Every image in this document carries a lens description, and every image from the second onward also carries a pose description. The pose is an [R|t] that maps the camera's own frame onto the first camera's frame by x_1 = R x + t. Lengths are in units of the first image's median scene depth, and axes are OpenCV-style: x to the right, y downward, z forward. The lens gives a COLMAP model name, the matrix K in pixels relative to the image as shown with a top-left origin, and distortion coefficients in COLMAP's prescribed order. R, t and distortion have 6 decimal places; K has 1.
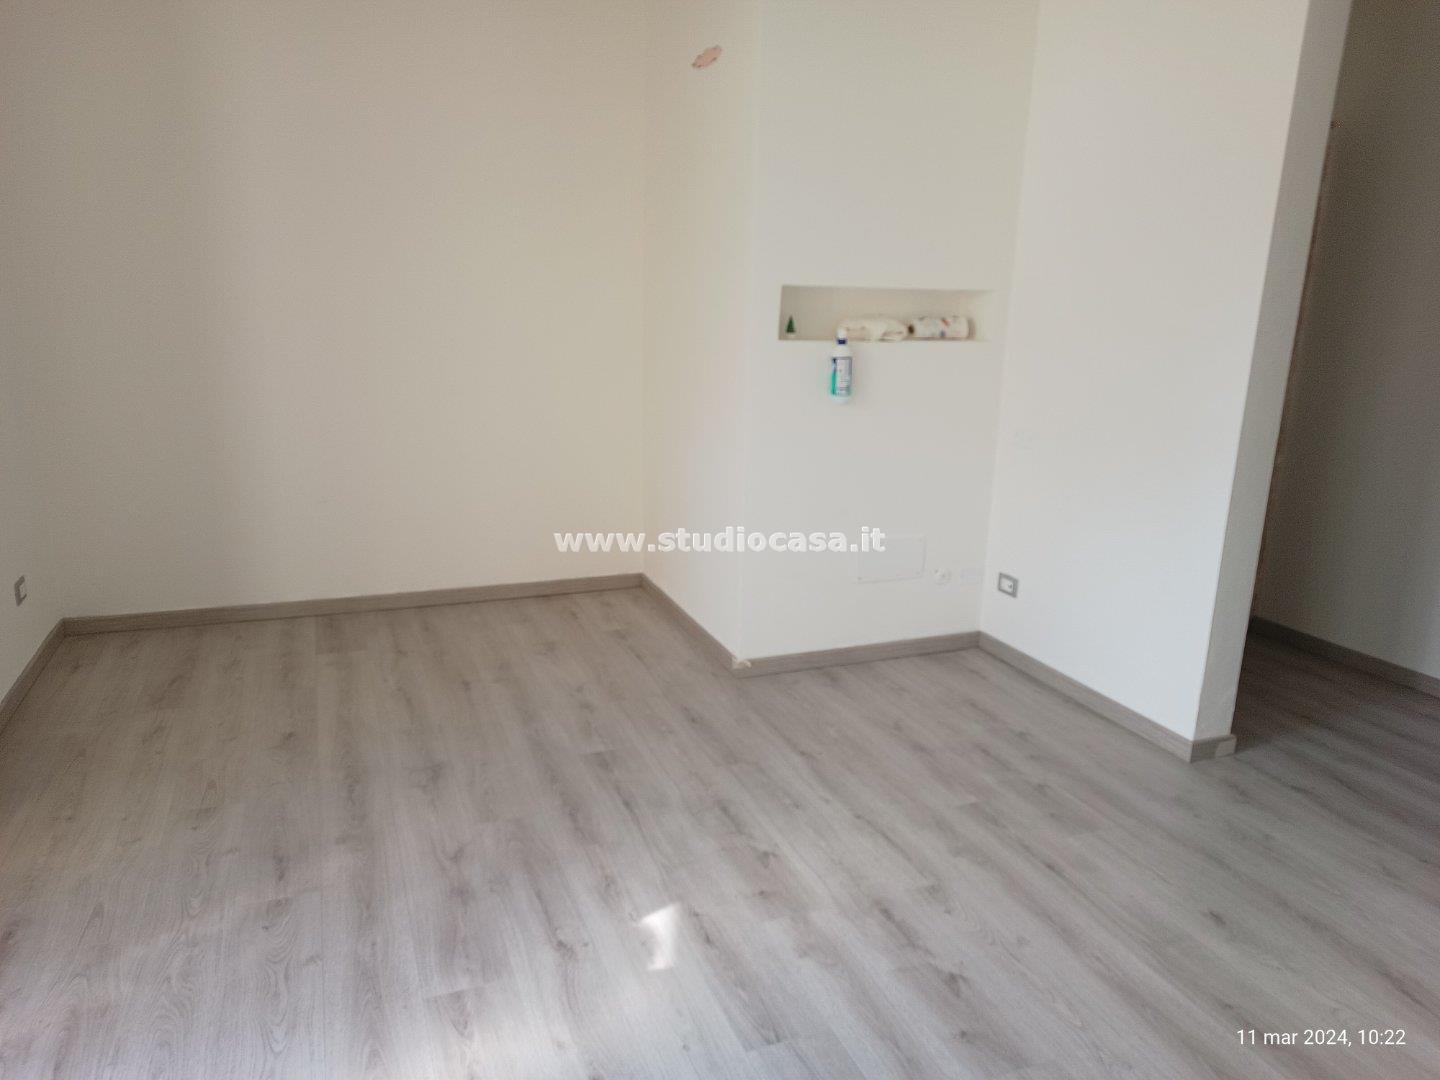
lens RADIAL K [[1006.2, 0, 720.0], [0, 1006.2, 540.0], [0, 0, 1]] dist [0.001872, -0.007085]
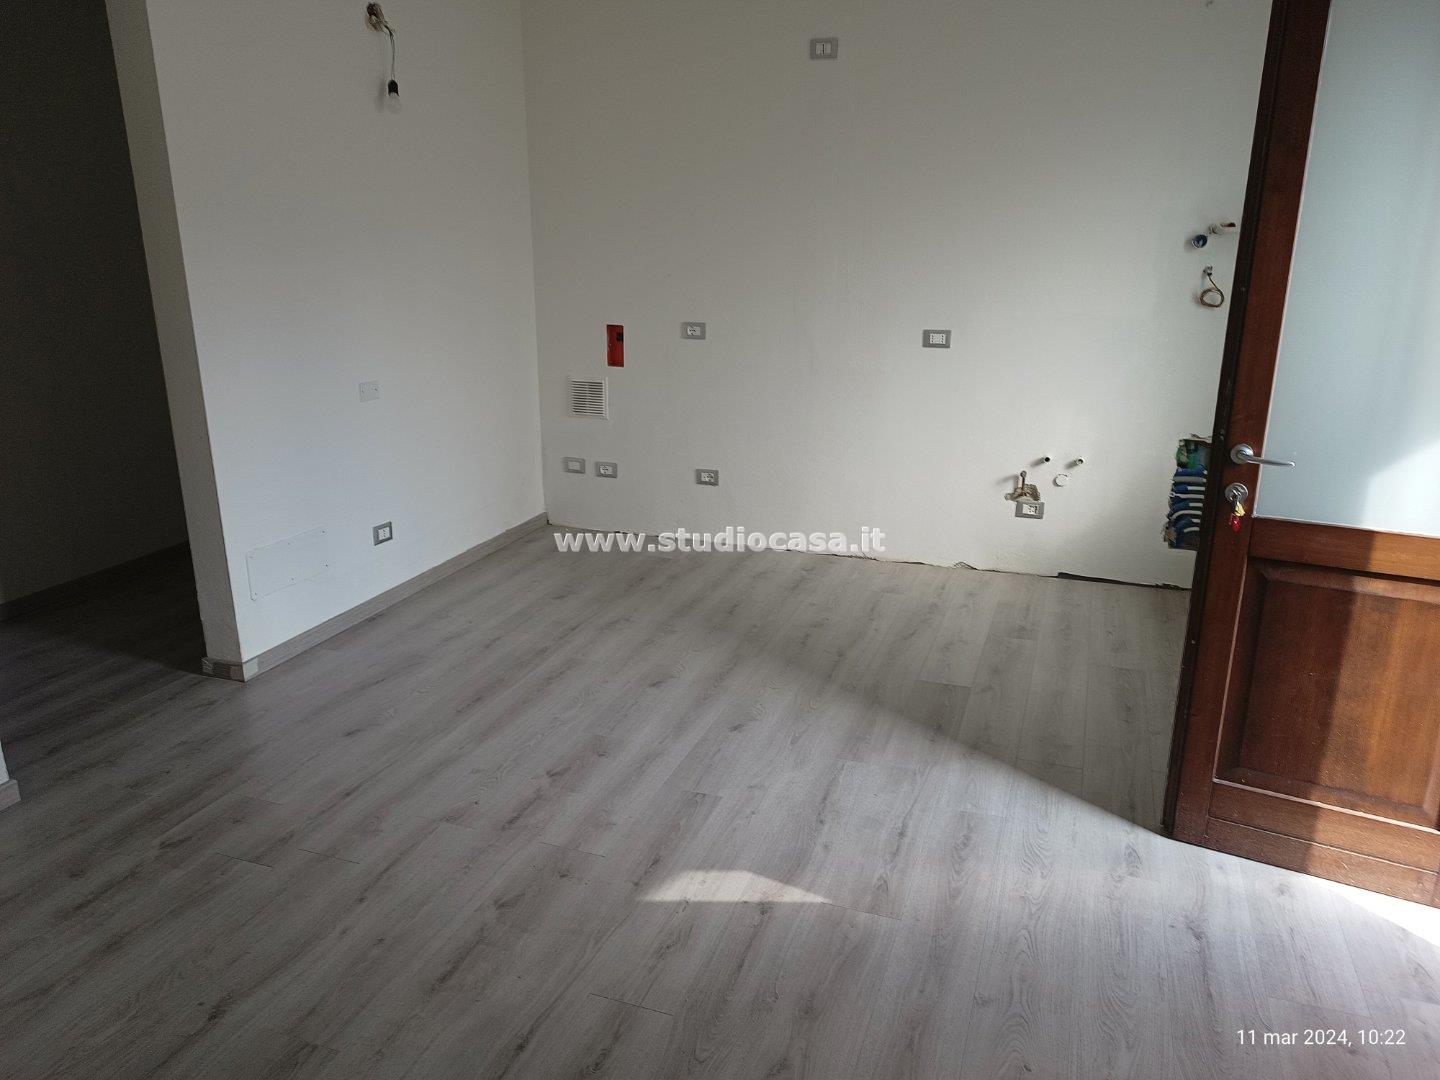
lens RADIAL K [[1006.2, 0, 720.0], [0, 1006.2, 540.0], [0, 0, 1]] dist [0.001872, -0.007085]
pose [[-0.745341, -0.219813, 0.629404, -0.622072], [0.139010, 0.872091, 0.469183, -0.385907], [-0.652030, 0.437195, -0.619449, 1.345028]]
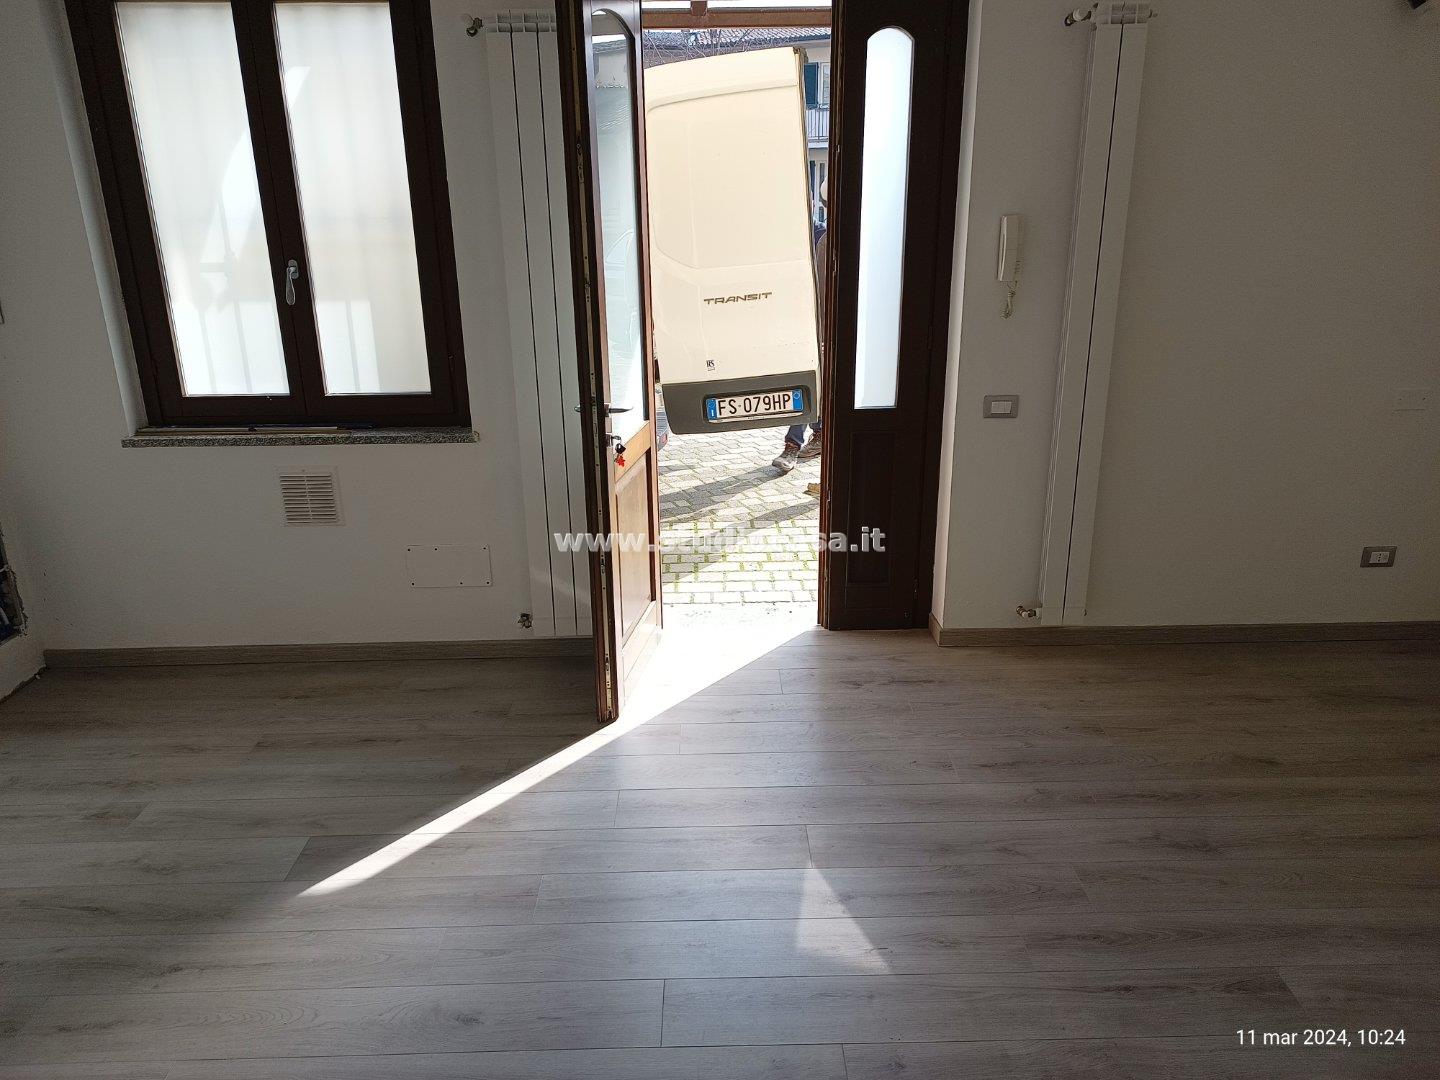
lens RADIAL K [[1006.2, 0, 720.0], [0, 1006.2, 540.0], [0, 0, 1]] dist [0.001872, -0.007085]
pose [[-0.371351, 0.277005, -0.886209, 0.679279], [-0.214470, 0.903058, 0.372142, -0.293305], [0.903383, 0.328261, -0.275942, 0.932625]]
